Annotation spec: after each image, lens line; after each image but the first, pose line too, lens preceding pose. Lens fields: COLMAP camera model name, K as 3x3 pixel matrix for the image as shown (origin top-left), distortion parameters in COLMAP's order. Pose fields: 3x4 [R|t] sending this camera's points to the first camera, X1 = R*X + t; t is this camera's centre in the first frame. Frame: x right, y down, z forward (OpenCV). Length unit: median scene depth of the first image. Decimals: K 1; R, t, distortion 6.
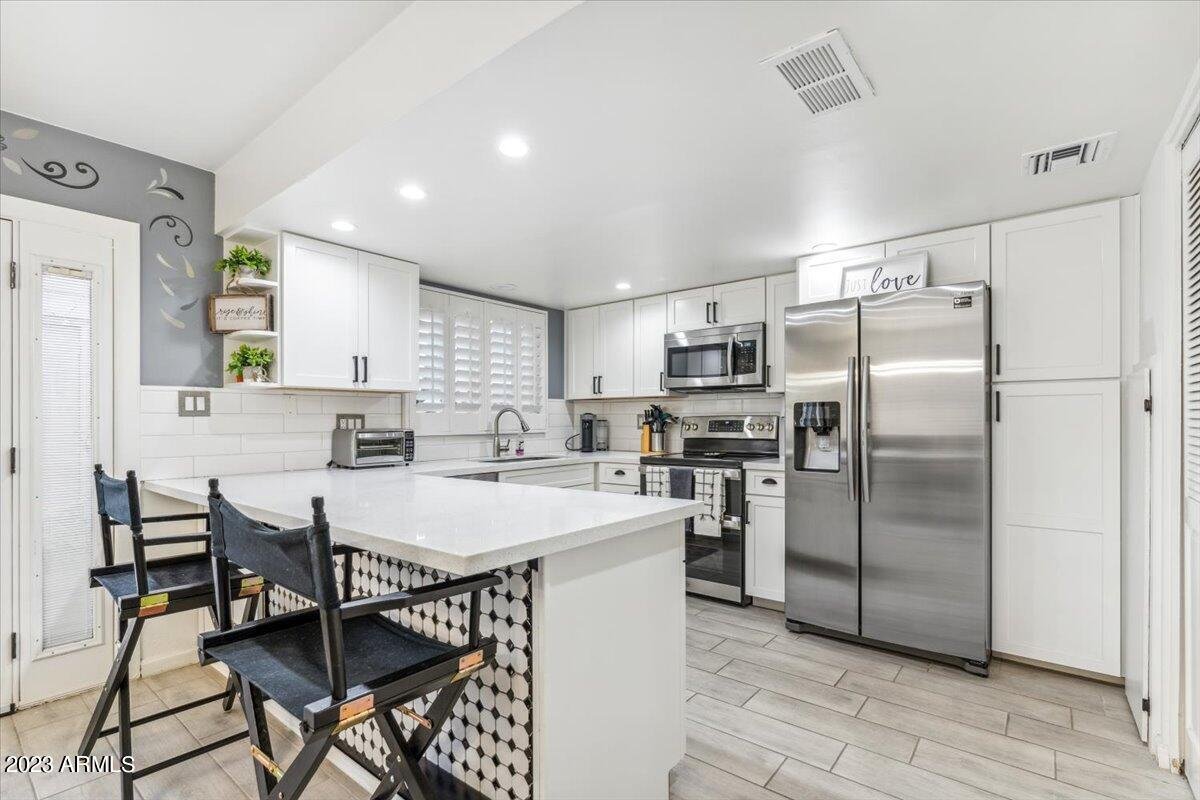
lens RADIAL K [[549.6, 0, 601.0], [0, 549.6, 409.7], [0, 0, 1]] dist [-0.004207, -0.000074]
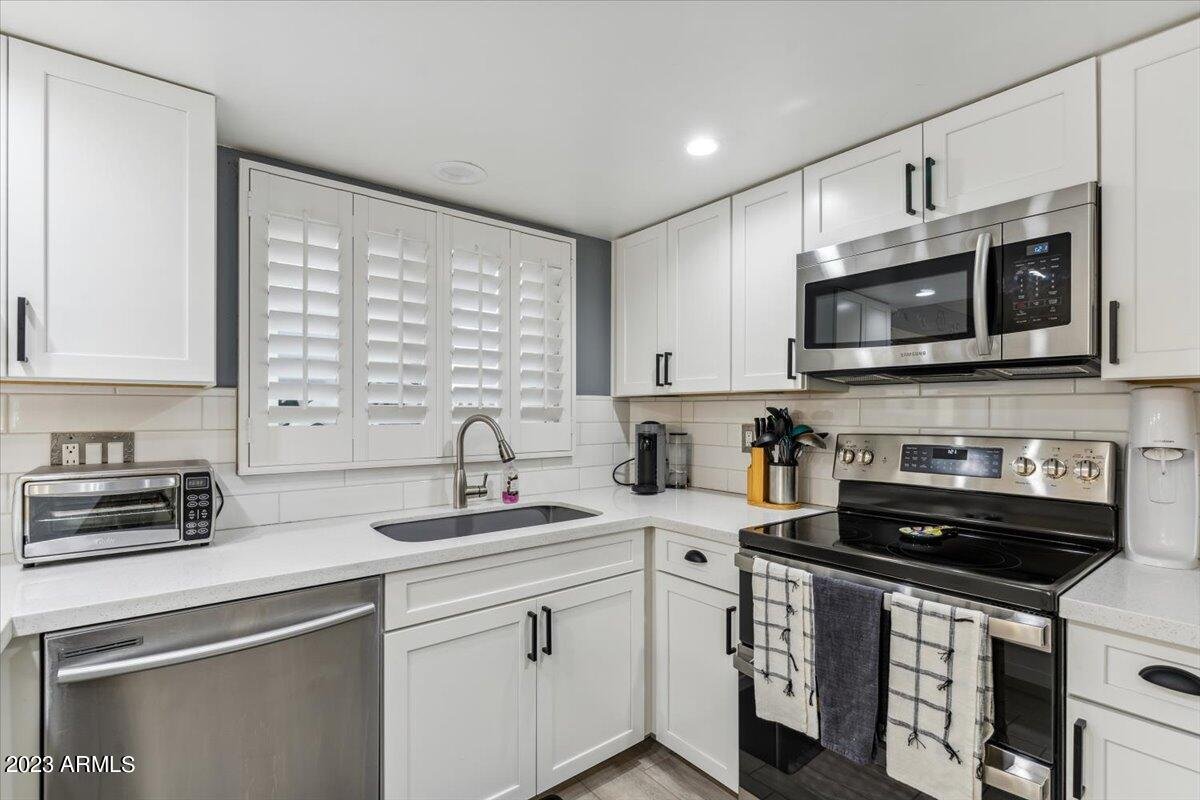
lens RADIAL K [[549.6, 0, 600.3], [0, 549.6, 404.0], [0, 0, 1]] dist [-0.004207, -0.000074]
pose [[0.976376, 0.001443, -0.216076, 0.053771], [-0.000723, 0.999994, 0.003411, -0.014615], [0.216079, -0.003174, 0.976371, 0.516245]]
